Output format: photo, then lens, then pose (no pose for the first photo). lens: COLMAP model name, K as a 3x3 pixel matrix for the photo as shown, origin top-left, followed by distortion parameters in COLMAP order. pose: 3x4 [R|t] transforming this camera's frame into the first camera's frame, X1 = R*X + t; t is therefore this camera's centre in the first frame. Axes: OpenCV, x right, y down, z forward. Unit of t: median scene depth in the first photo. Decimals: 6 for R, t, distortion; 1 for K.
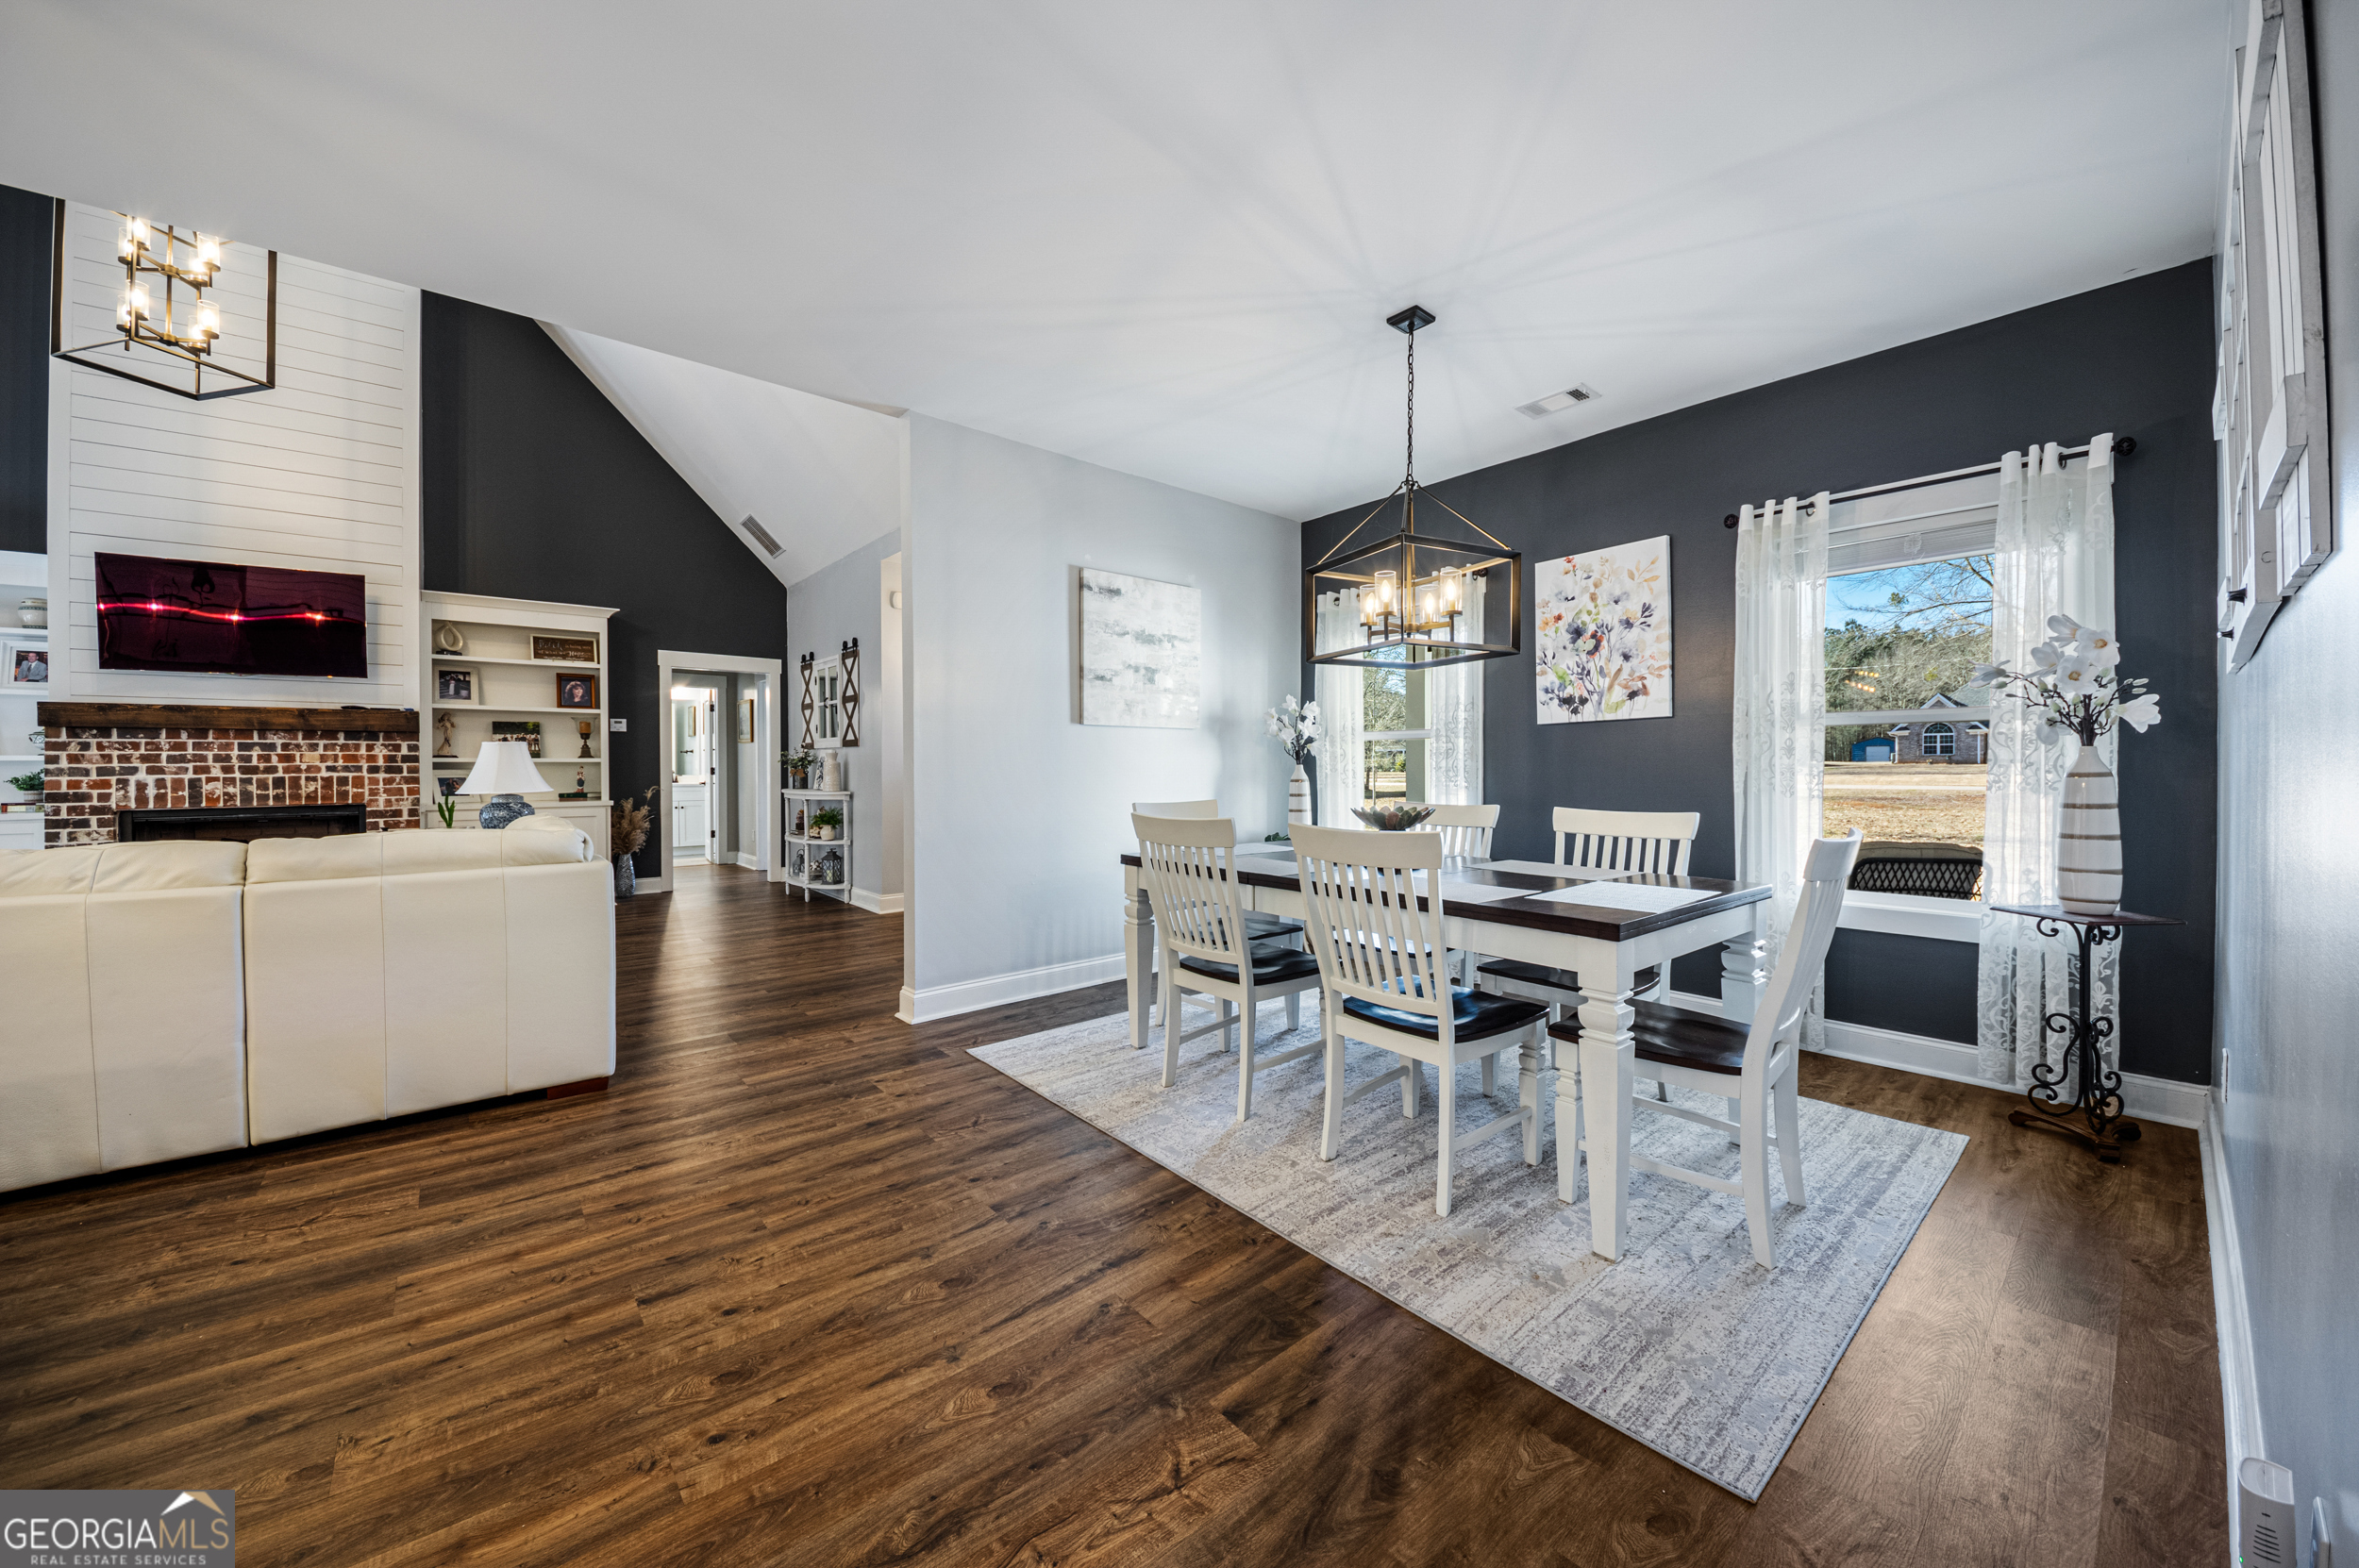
lens RADIAL K [[870.3, 0, 1194.6], [0, 870.3, 774.7], [0, 0, 1]] dist [-0.000681, -0.006002]
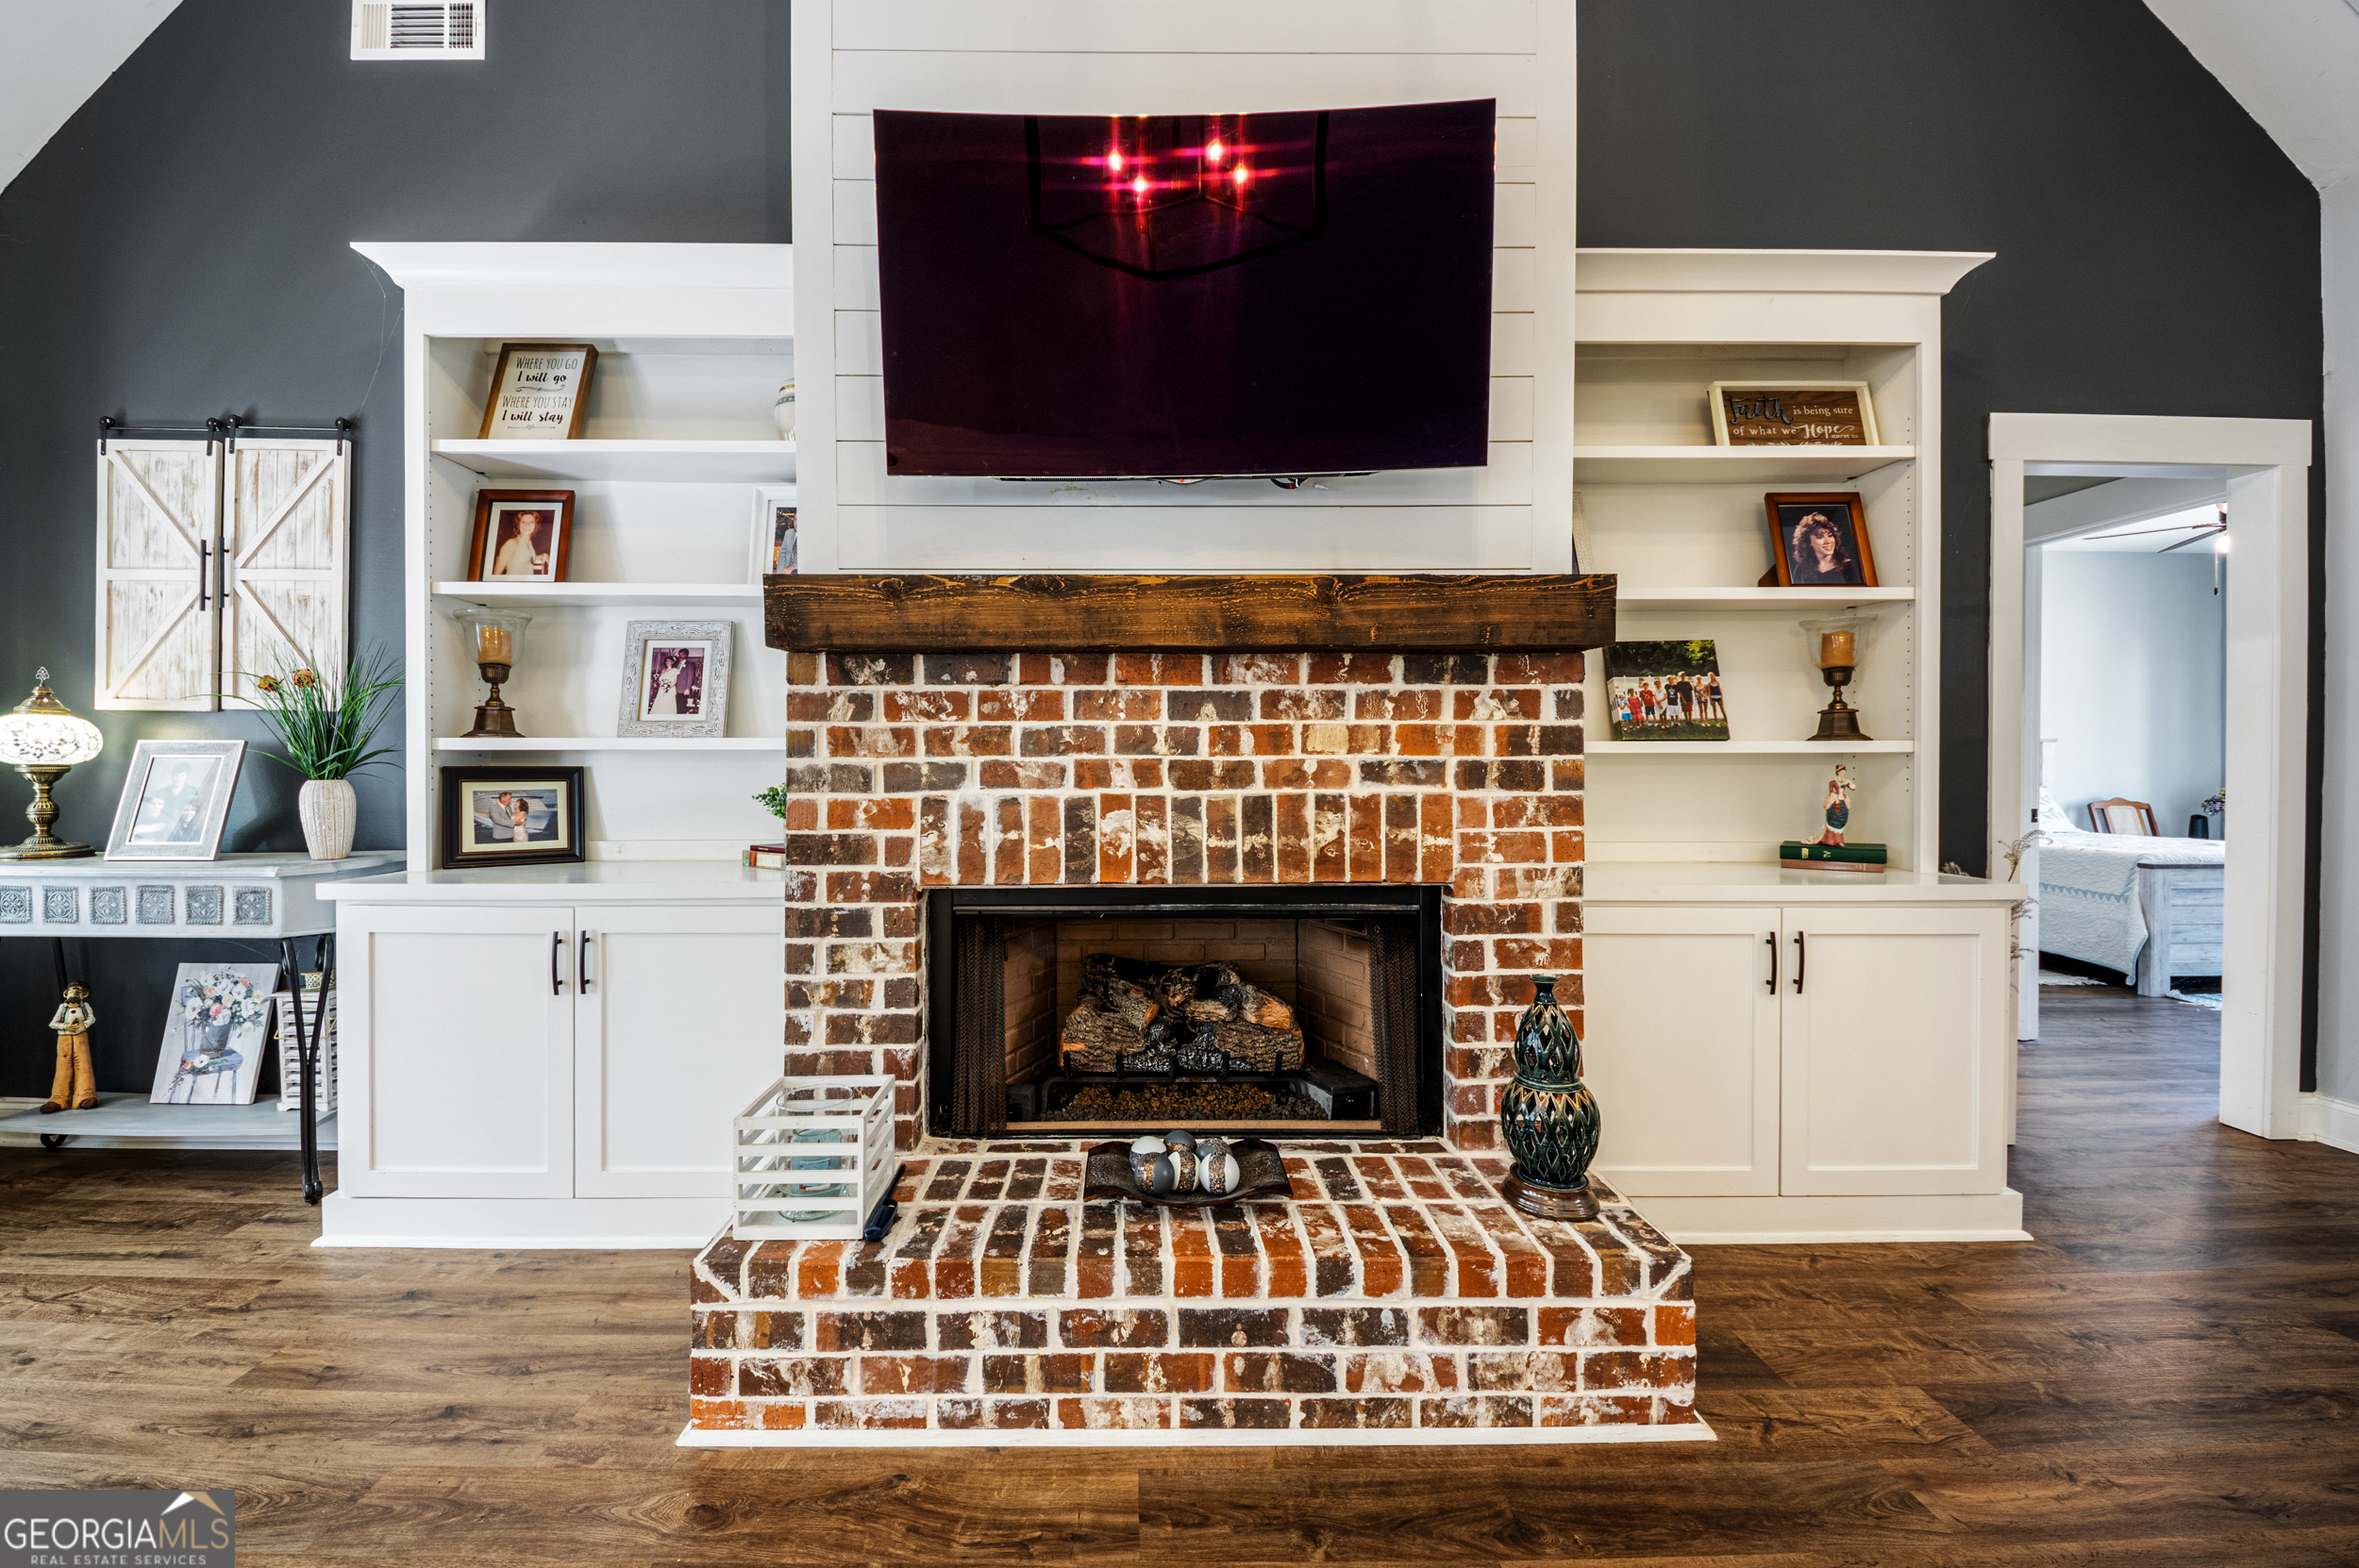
lens RADIAL K [[923.0, 0, 1134.2], [0, 923.0, 774.2], [0, 0, 1]] dist [0.039194, -0.027658]
pose [[0.771161, 0.011217, -0.636542, -0.871081], [-0.008528, 0.999937, 0.007288, -0.007992], [0.636584, -0.000191, 0.771208, 0.698655]]
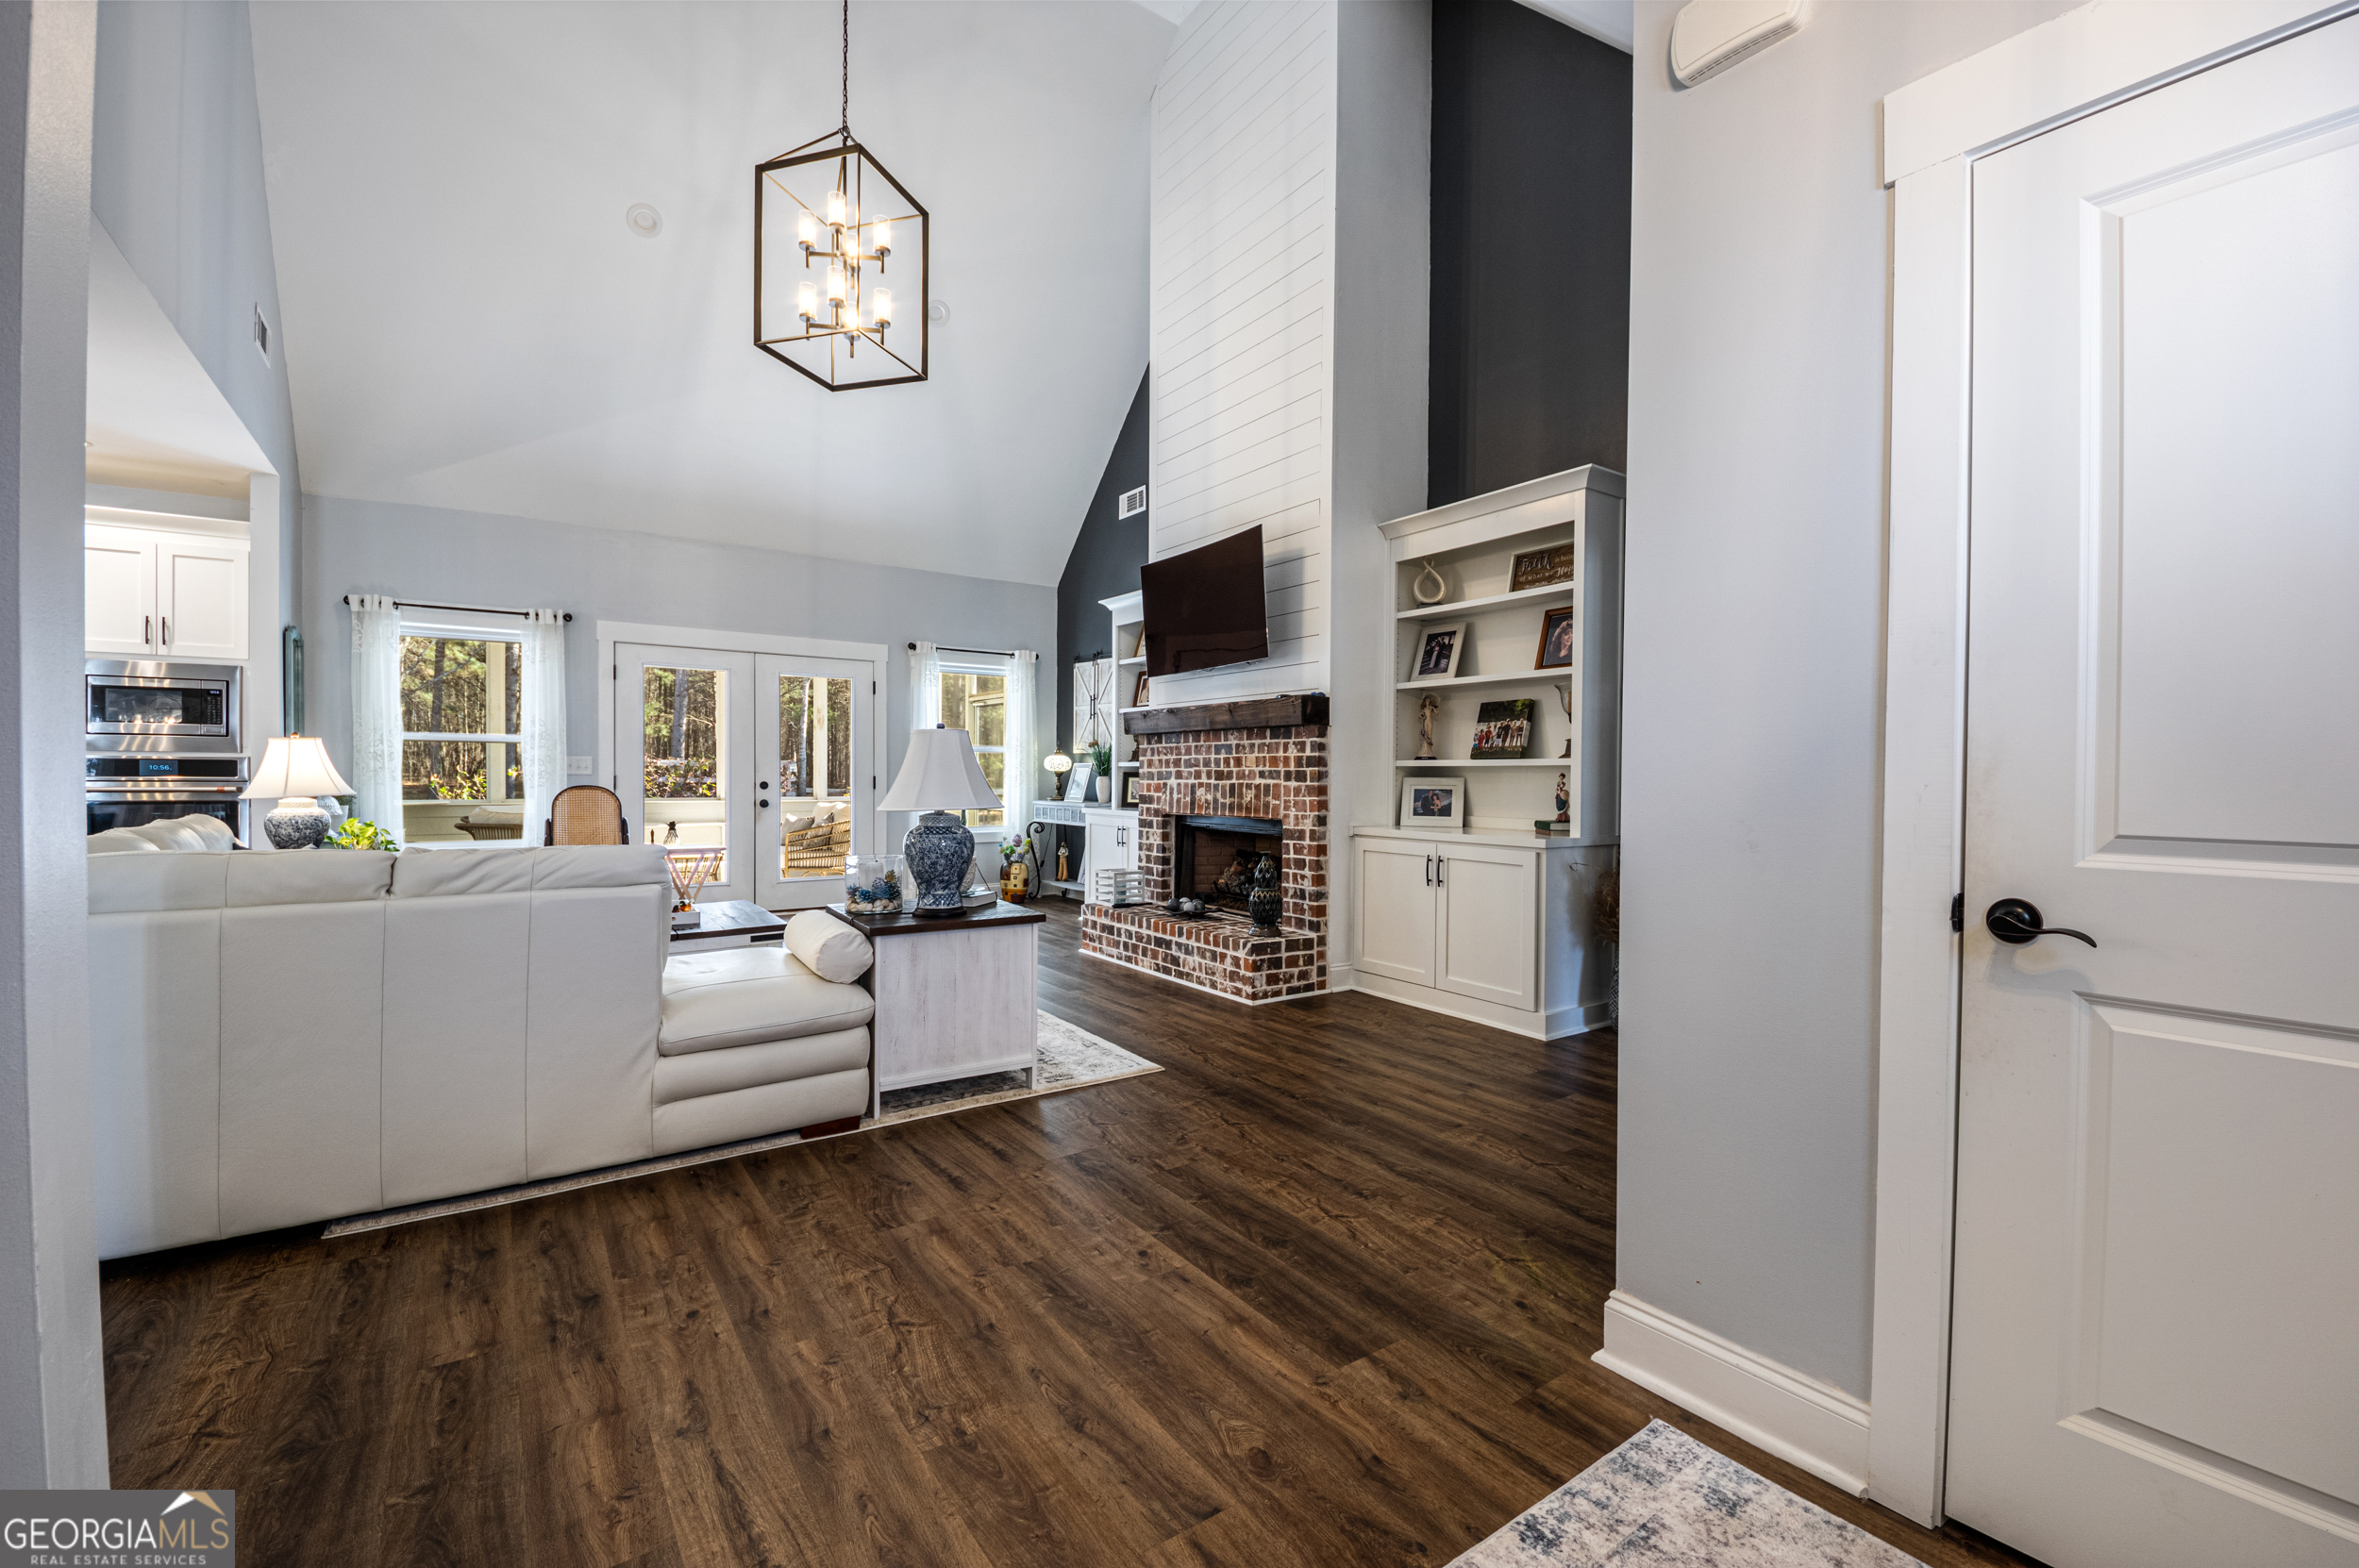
lens RADIAL K [[979.6, 0, 1190.1], [0, 979.6, 785.8], [0, 0, 1]] dist [0.020696, -0.017784]
pose [[-0.081707, 0.018311, -0.996488, -0.077709], [-0.011135, 0.999752, 0.019284, -0.013595], [0.996594, 0.012671, -0.081483, 1.033398]]
